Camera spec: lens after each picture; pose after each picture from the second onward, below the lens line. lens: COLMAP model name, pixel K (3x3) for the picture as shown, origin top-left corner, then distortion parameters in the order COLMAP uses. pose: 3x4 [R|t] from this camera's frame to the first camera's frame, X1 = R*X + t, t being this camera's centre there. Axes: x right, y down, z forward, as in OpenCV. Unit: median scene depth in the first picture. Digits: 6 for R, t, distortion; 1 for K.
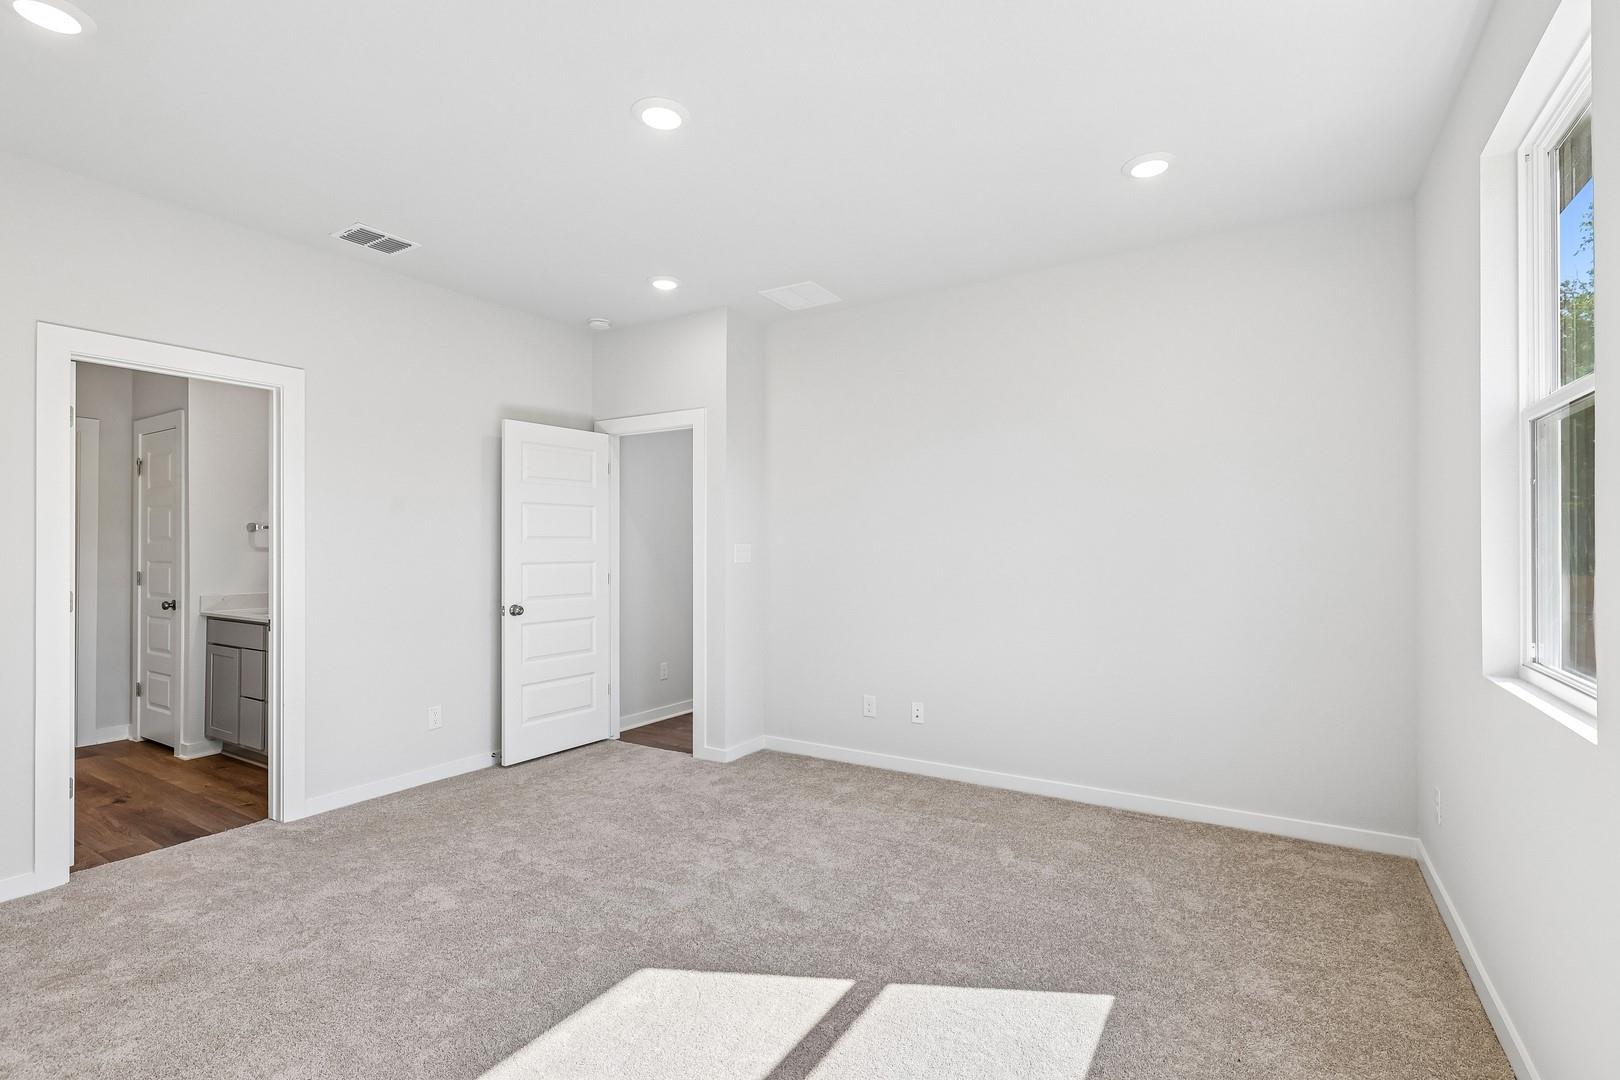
lens RADIAL K [[754.7, 0, 810.0], [0, 754.7, 540.0], [0, 0, 1]] dist [-0.001767, -0.000299]
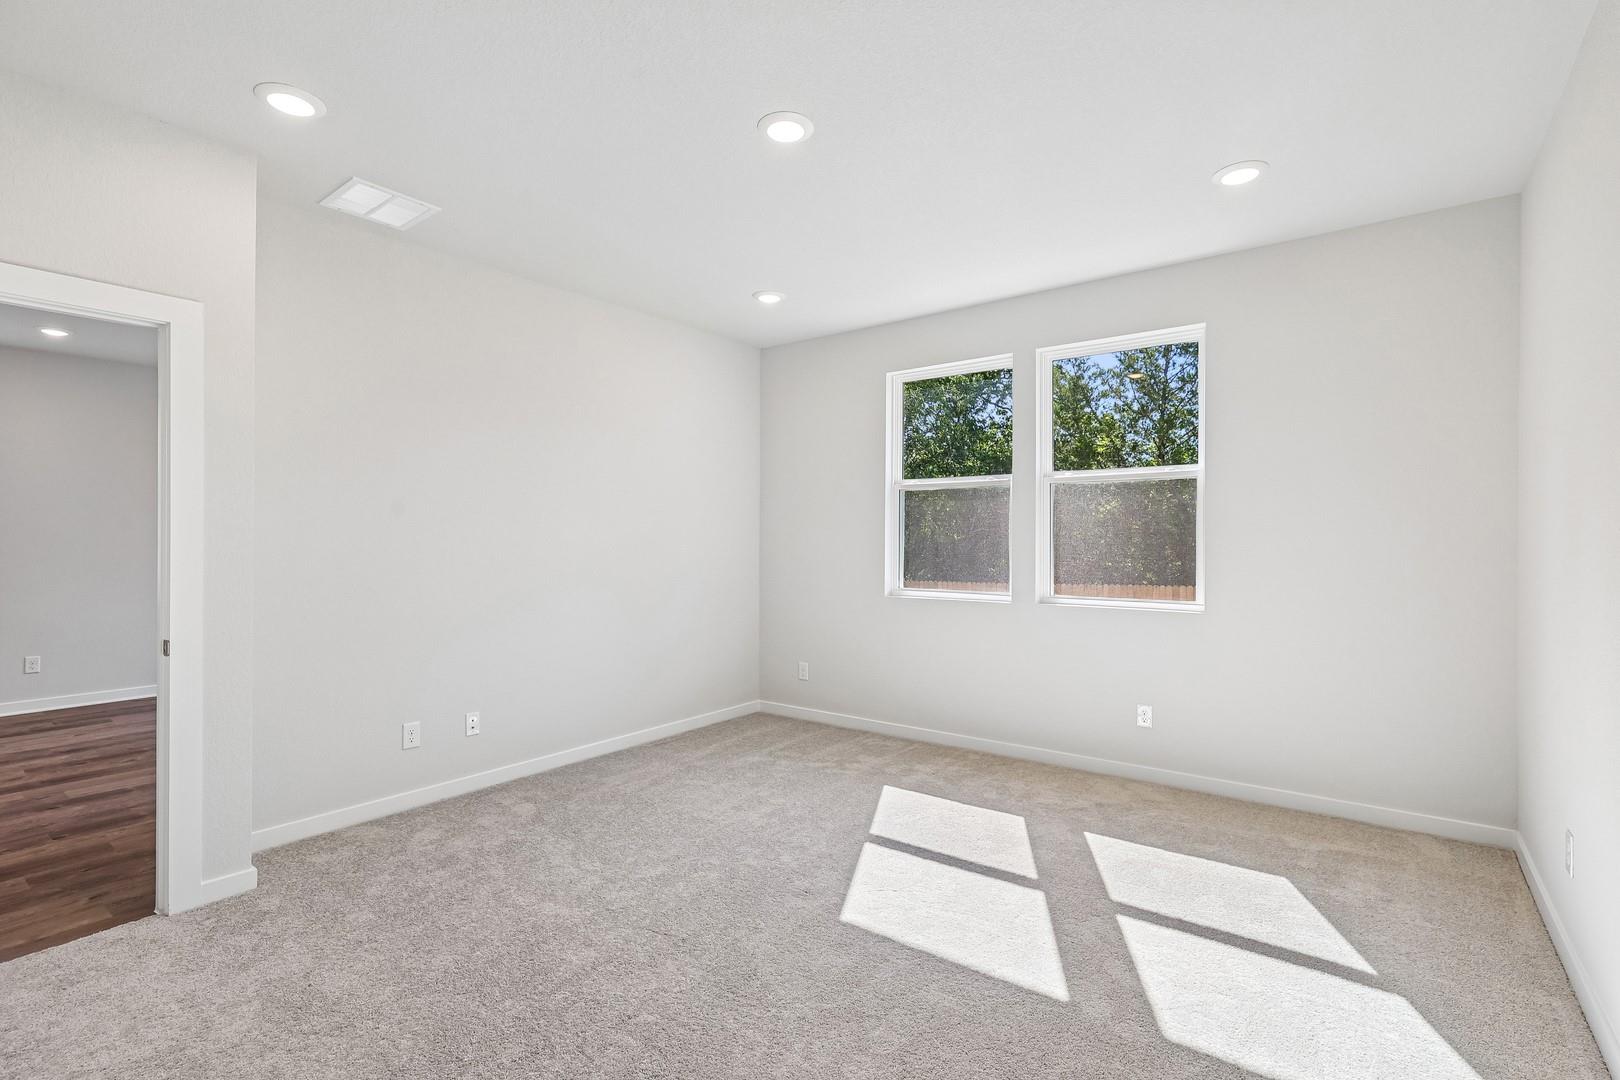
lens RADIAL K [[754.7, 0, 810.0], [0, 754.7, 540.0], [0, 0, 1]] dist [-0.001767, -0.000299]
pose [[0.093936, -0.003250, 0.995573, -0.987166], [-0.008077, 0.999959, 0.004026, 0.001684], [-0.995545, -0.008419, 0.093906, 0.699683]]
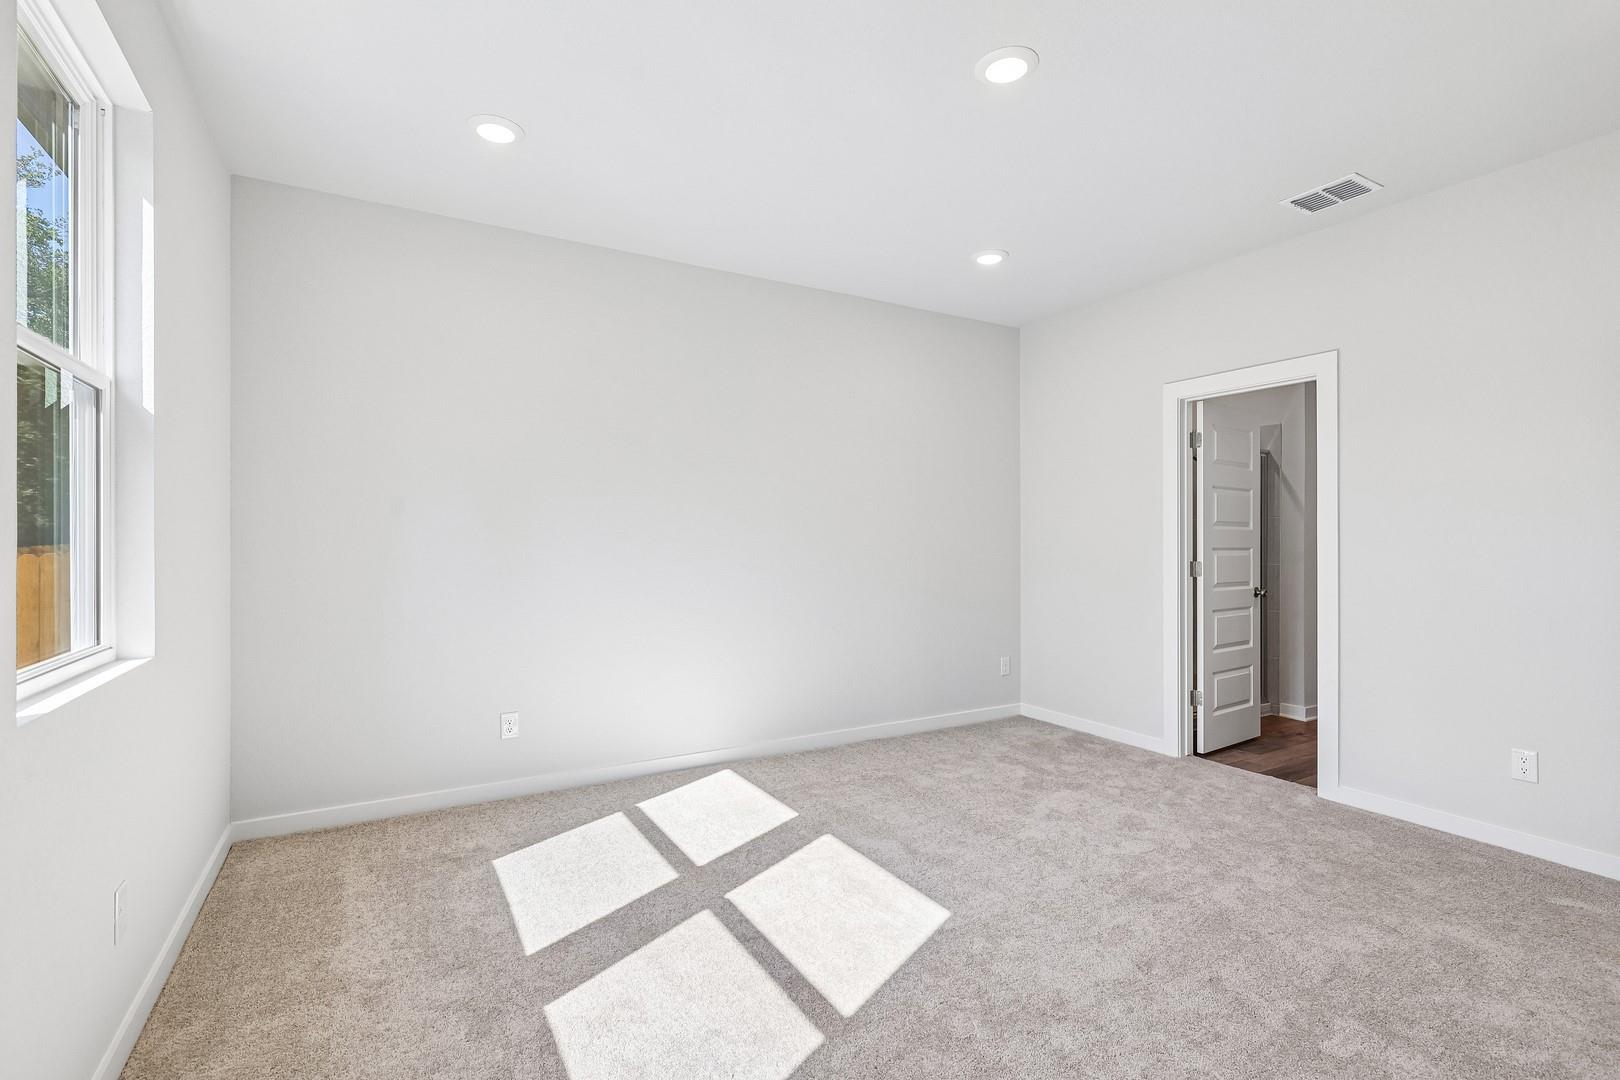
lens RADIAL K [[754.7, 0, 810.0], [0, 754.7, 540.0], [0, 0, 1]] dist [-0.001767, -0.000299]
pose [[-0.475102, 0.003855, -0.879922, 0.608435], [0.007234, 0.999974, 0.000475, 0.020546], [0.879901, -0.006140, -0.475118, 0.991681]]
